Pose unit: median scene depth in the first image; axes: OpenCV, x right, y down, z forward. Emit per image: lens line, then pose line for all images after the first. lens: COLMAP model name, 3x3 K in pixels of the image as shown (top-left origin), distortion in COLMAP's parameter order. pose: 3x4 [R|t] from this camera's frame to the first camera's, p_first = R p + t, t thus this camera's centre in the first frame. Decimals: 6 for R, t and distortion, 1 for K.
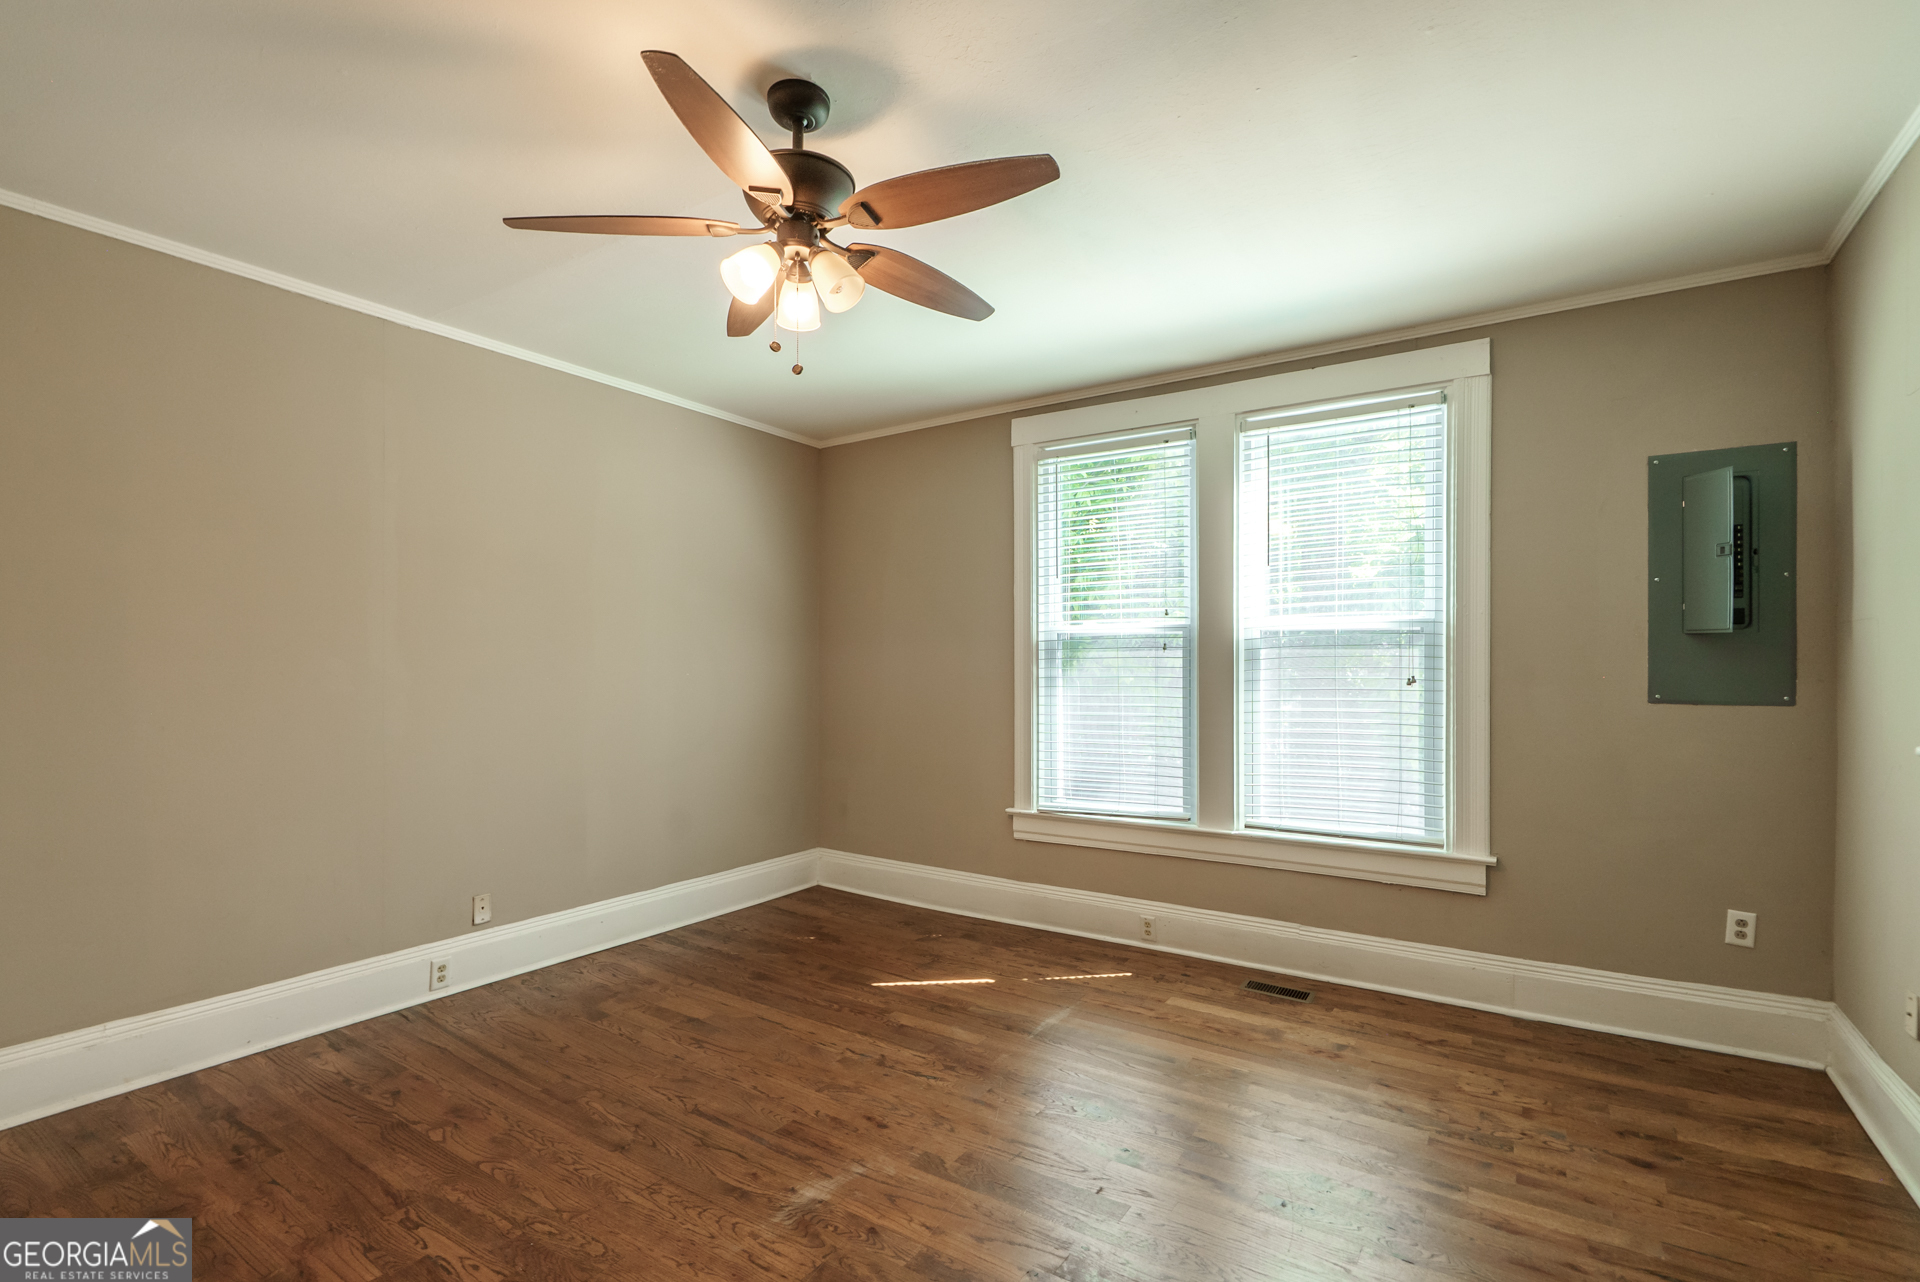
lens RADIAL K [[882.0, 0, 966.9], [0, 882.0, 655.2], [0, 0, 1]] dist [-0.001928, -0.000137]
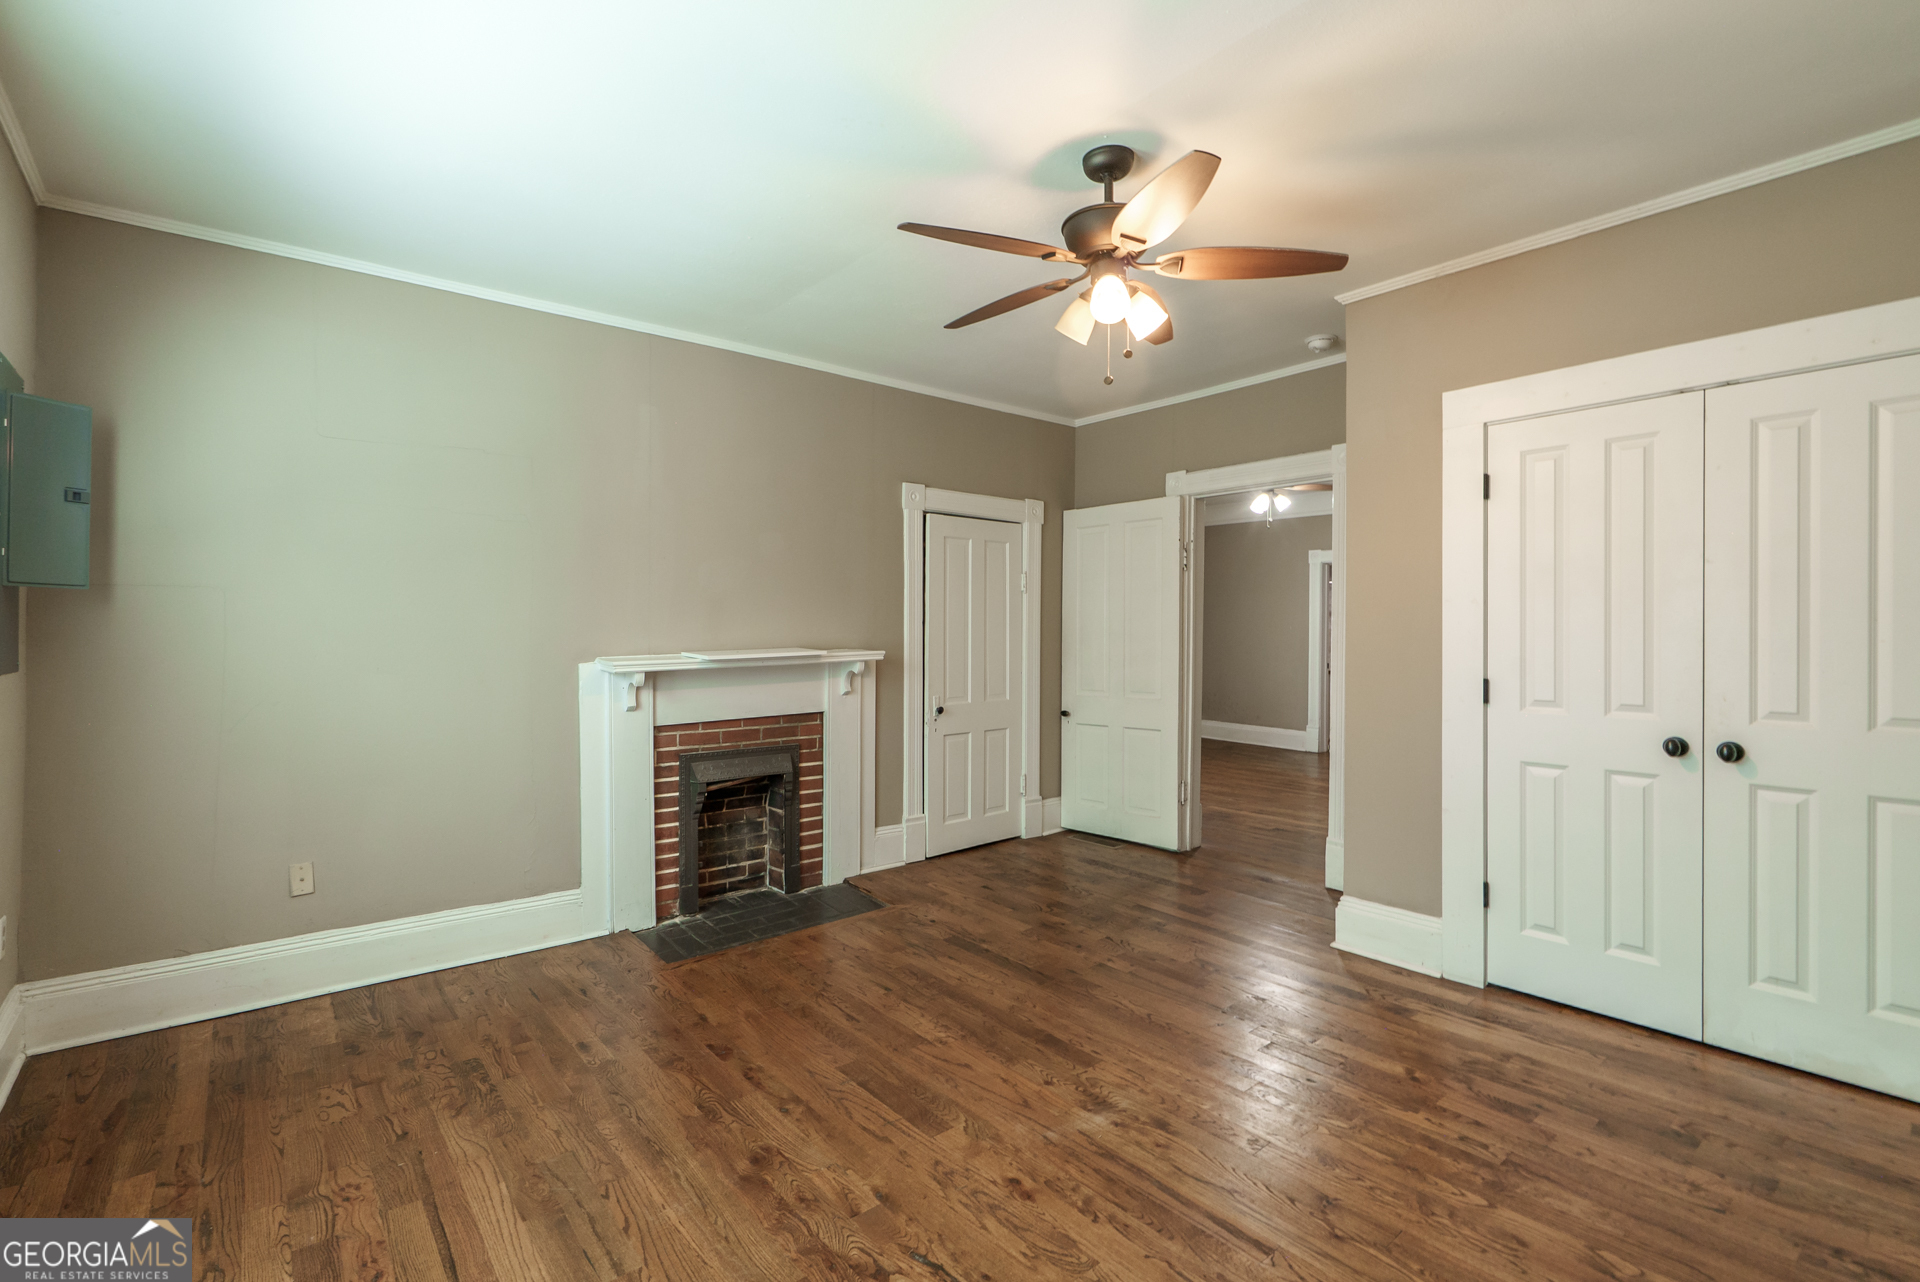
lens RADIAL K [[882.0, 0, 966.9], [0, 882.0, 655.2], [0, 0, 1]] dist [-0.001928, -0.000137]
pose [[-0.956746, -0.002419, 0.290916, -0.319580], [0.002453, 0.999863, 0.016380, 0.036594], [-0.290915, 0.016385, -0.956608, 1.973688]]
